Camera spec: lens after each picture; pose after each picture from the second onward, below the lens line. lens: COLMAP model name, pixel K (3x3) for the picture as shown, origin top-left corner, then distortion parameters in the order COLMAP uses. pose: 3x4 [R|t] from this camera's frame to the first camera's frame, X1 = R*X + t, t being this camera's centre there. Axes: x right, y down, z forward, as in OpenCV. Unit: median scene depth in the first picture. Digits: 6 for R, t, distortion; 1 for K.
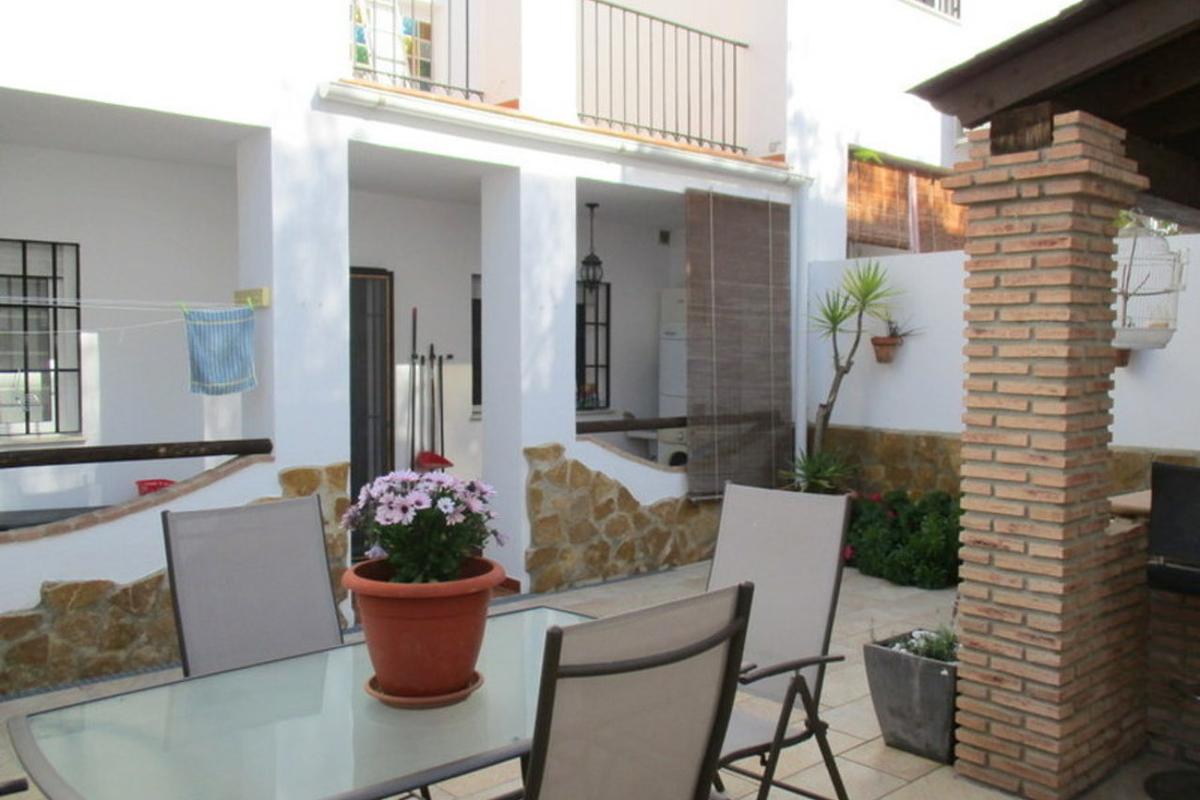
lens RADIAL K [[1010.8, 0, 601.6], [0, 1010.8, 392.8], [0, 0, 1]] dist [-0.015657, 0.010268]
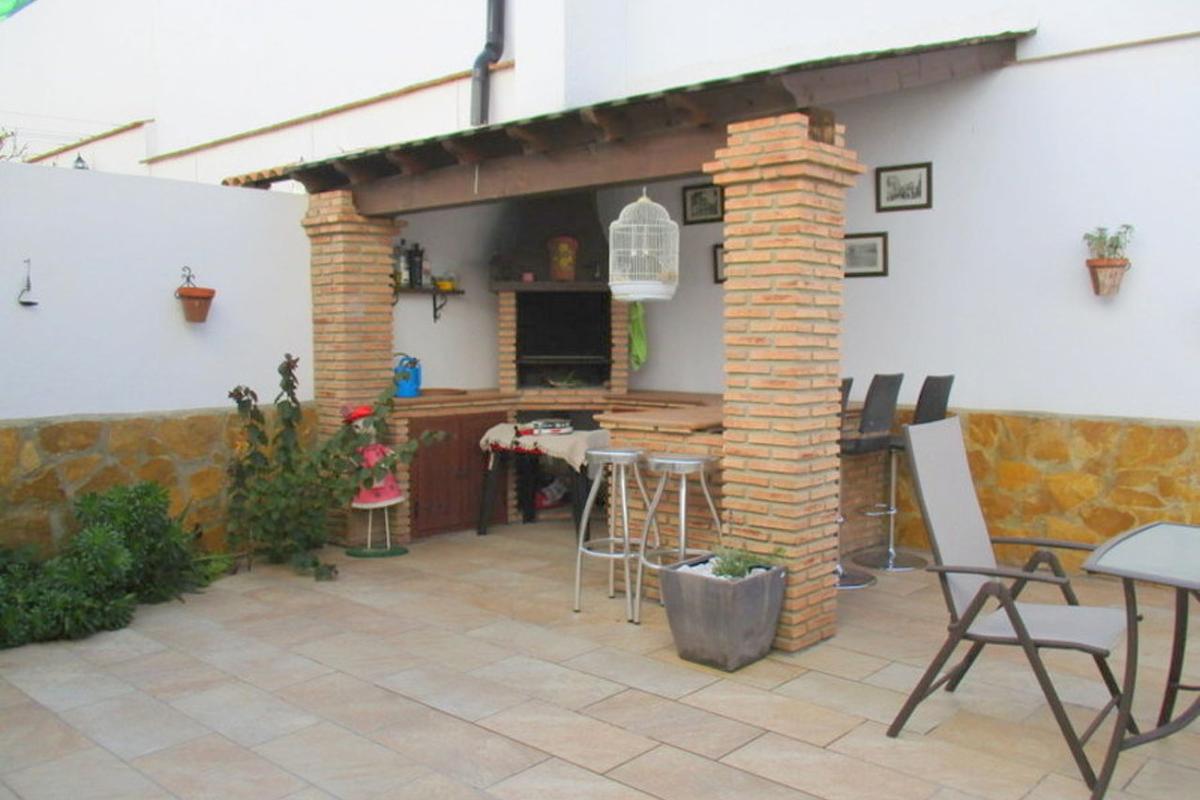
lens RADIAL K [[1010.8, 0, 608.8], [0, 1010.8, 397.0], [0, 0, 1]] dist [-0.015657, 0.010268]
pose [[-0.111773, -0.071187, 0.991181, -0.845308], [0.039358, 0.996331, 0.075995, -0.027131], [-0.992954, 0.047505, -0.108561, 1.421413]]
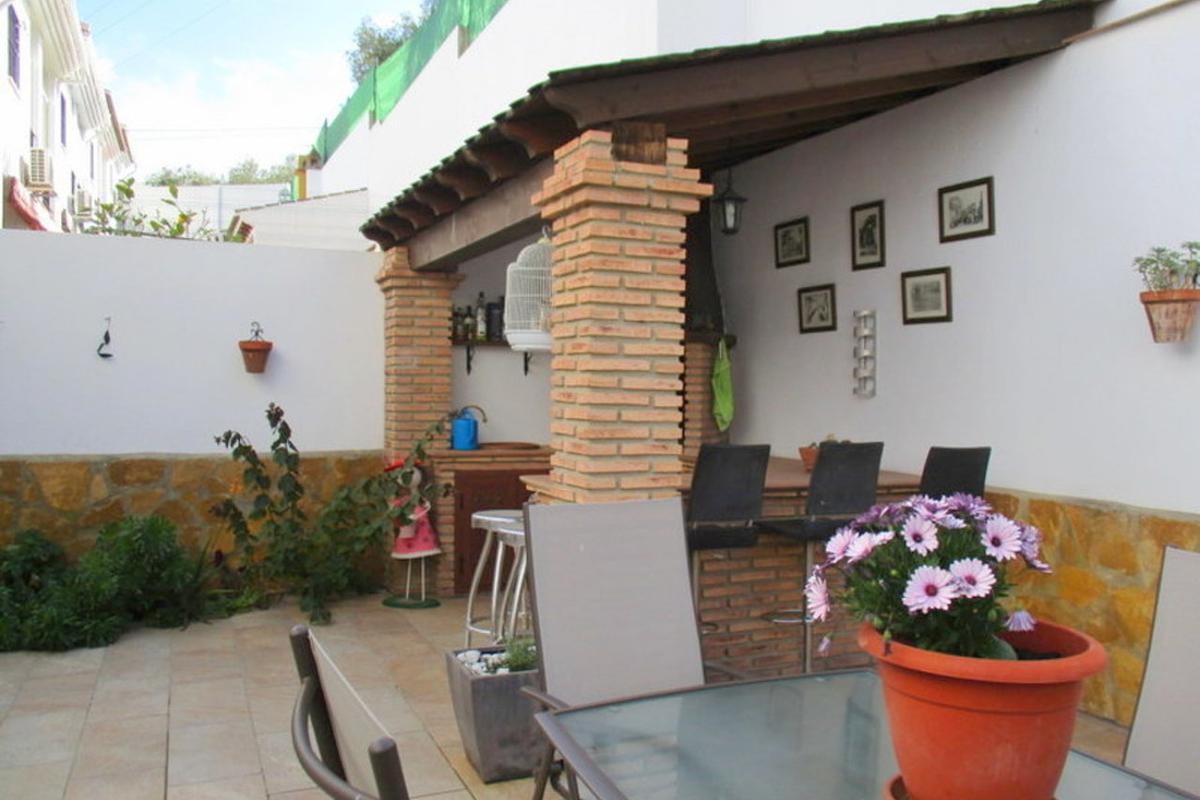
lens RADIAL K [[1010.8, 0, 600.7], [0, 1010.8, 395.4], [0, 0, 1]] dist [-0.015657, 0.010268]
pose [[0.317274, -0.012838, 0.948247, -0.618558], [0.028048, 0.999598, 0.004149, 0.001938], [-0.947919, 0.025280, 0.317506, 0.703544]]
